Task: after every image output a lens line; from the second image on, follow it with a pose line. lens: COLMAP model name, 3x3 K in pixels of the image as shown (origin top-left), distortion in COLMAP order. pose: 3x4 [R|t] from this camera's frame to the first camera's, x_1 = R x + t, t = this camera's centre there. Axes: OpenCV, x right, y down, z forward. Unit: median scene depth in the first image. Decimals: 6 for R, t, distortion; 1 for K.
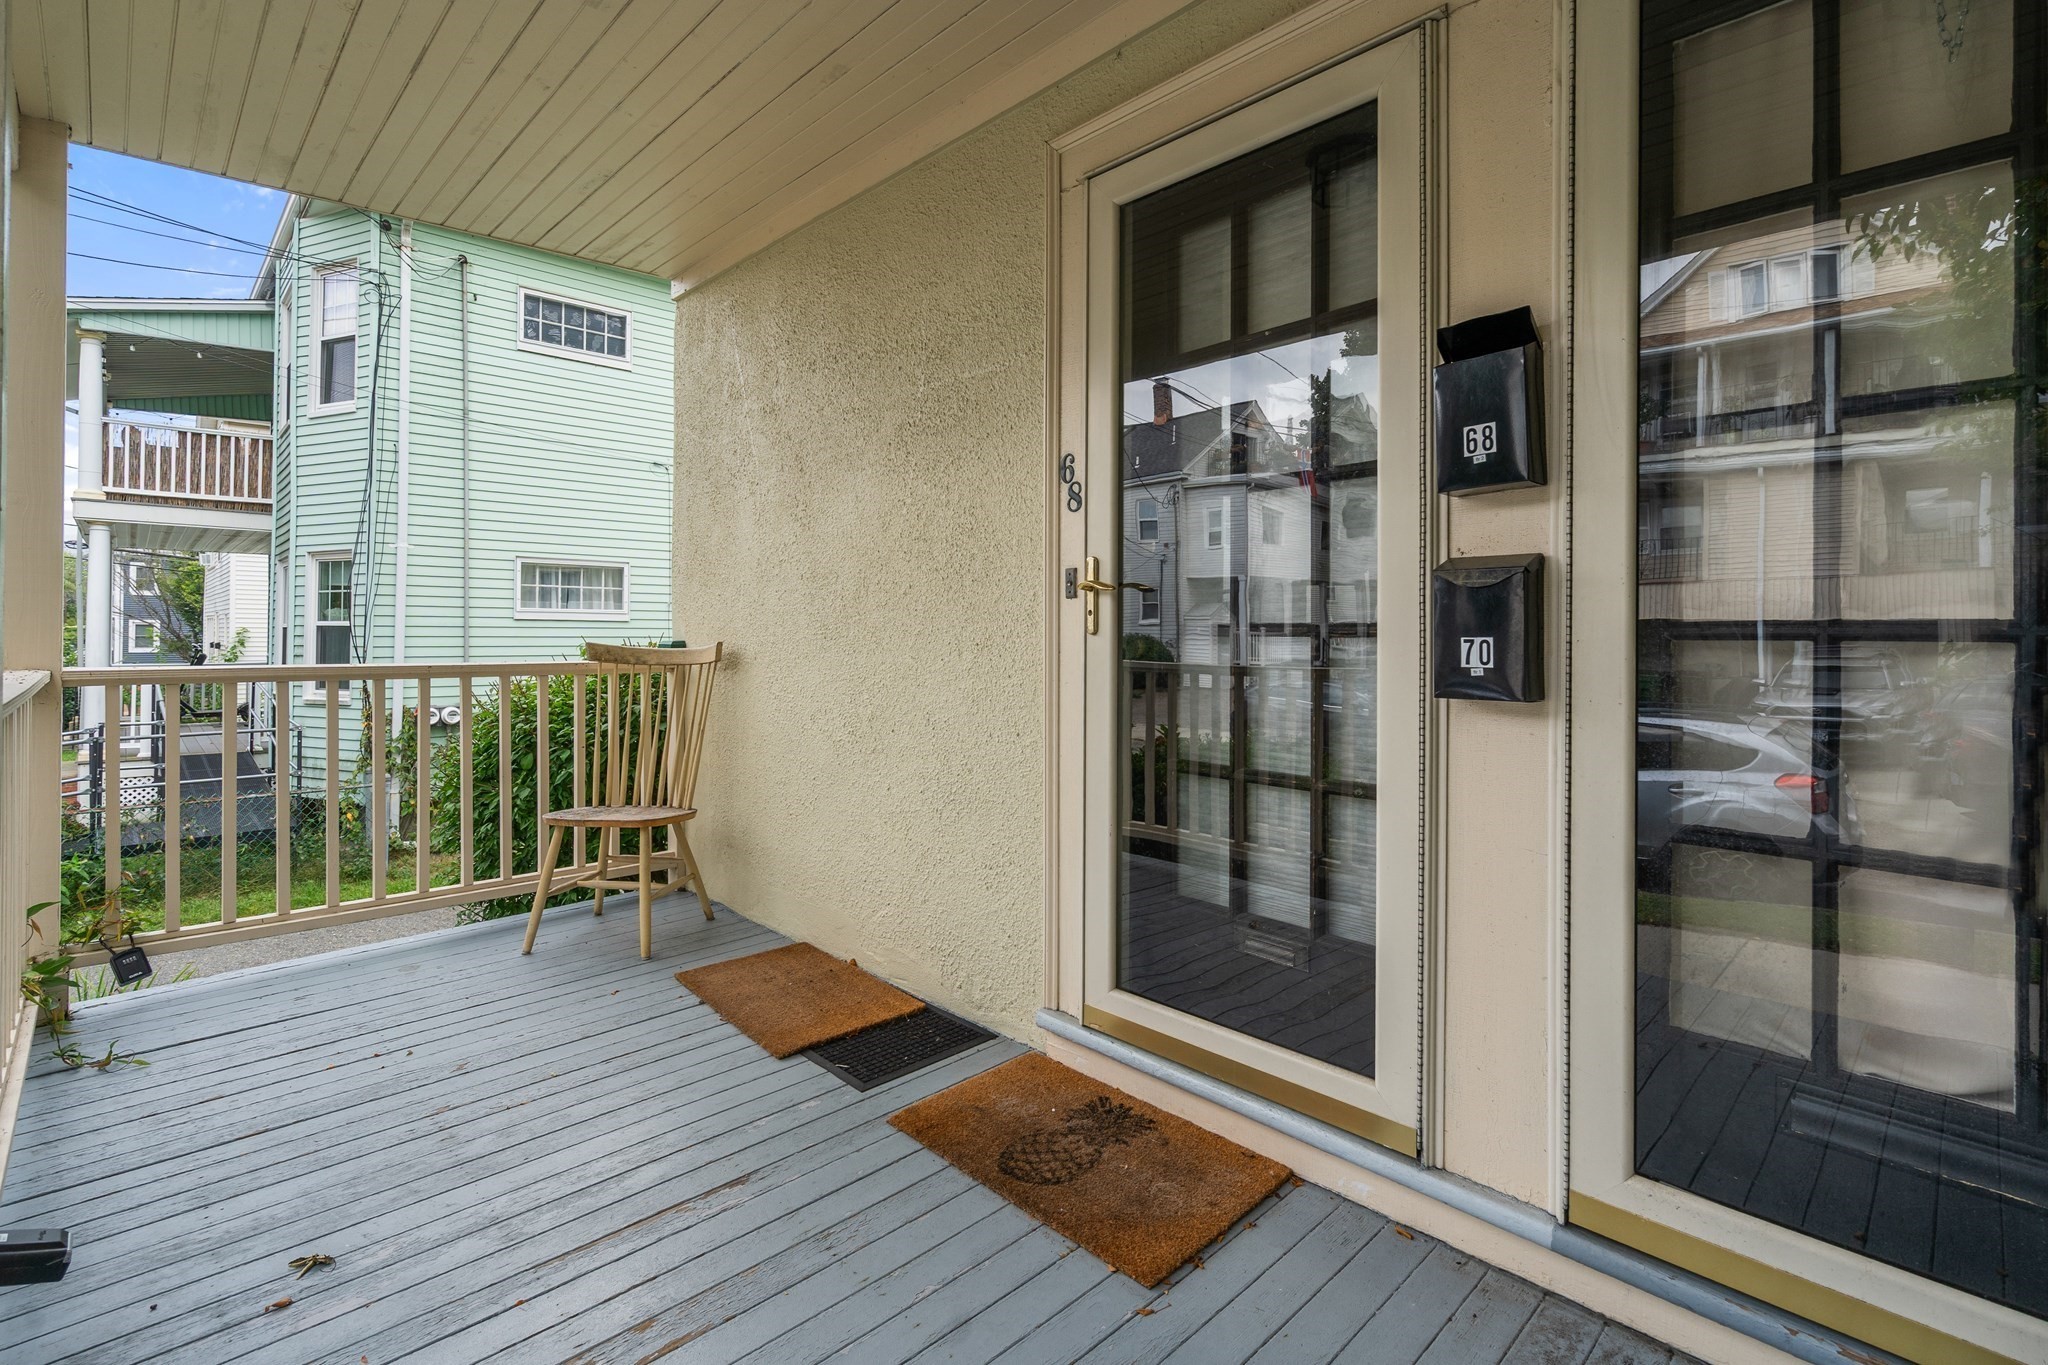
lens RADIAL K [[947.0, 0, 1046.9], [0, 947.0, 630.0], [0, 0, 1]] dist [-0.001433, -0.001463]
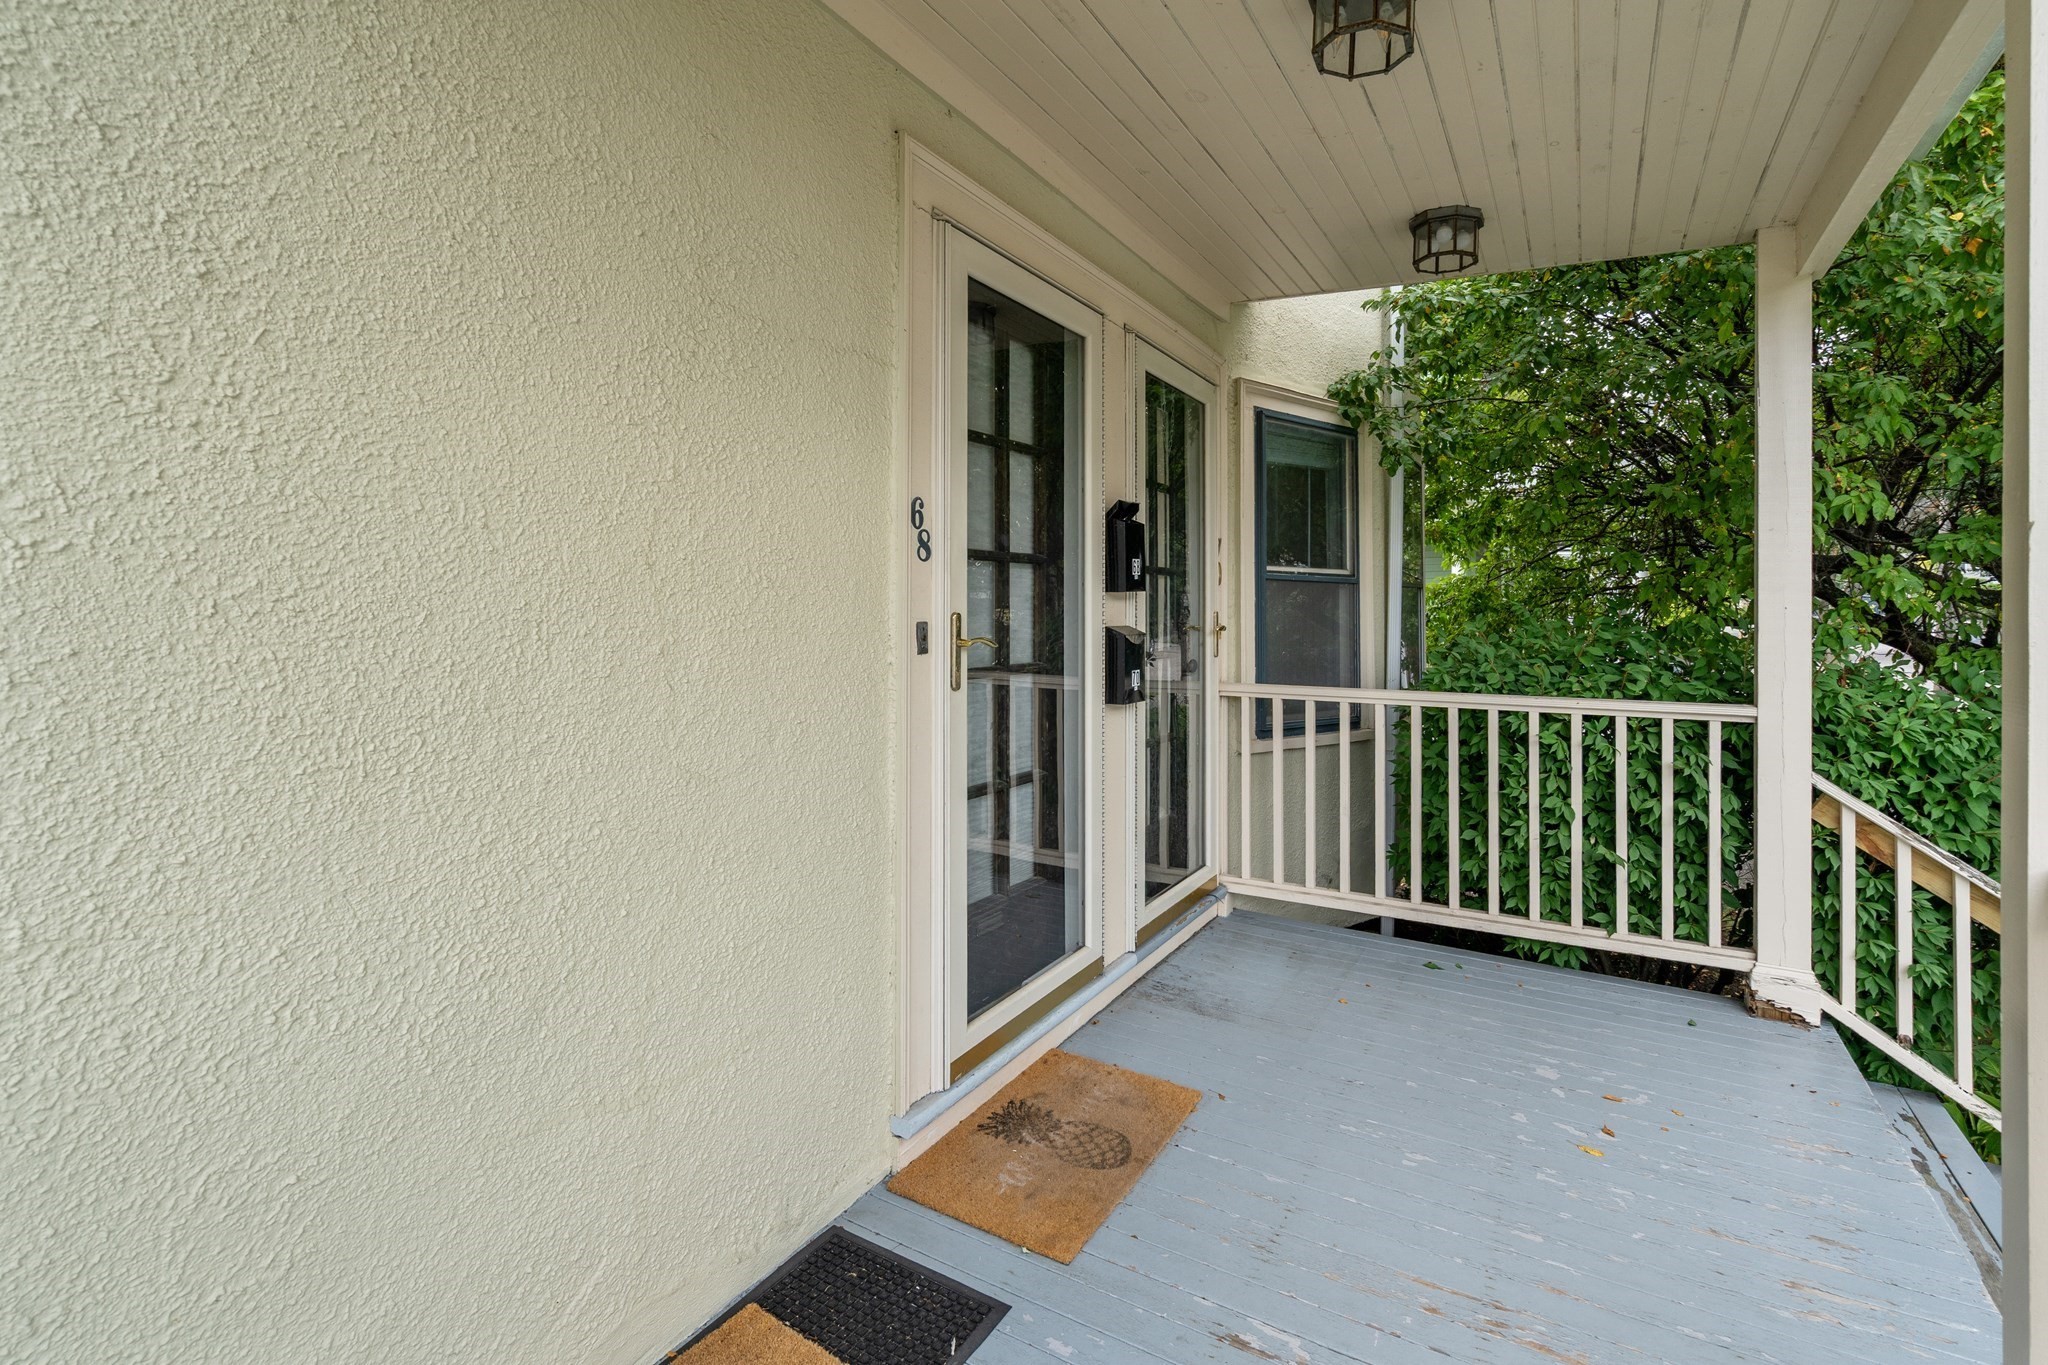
lens RADIAL K [[947.0, 0, 1036.4], [0, 947.0, 604.0], [0, 0, 1]] dist [-0.001433, -0.001463]
pose [[-0.261429, -0.008563, 0.965185, -0.925276], [-0.014776, 0.999879, 0.004868, -0.091350], [-0.965110, -0.012988, -0.261524, 1.166214]]
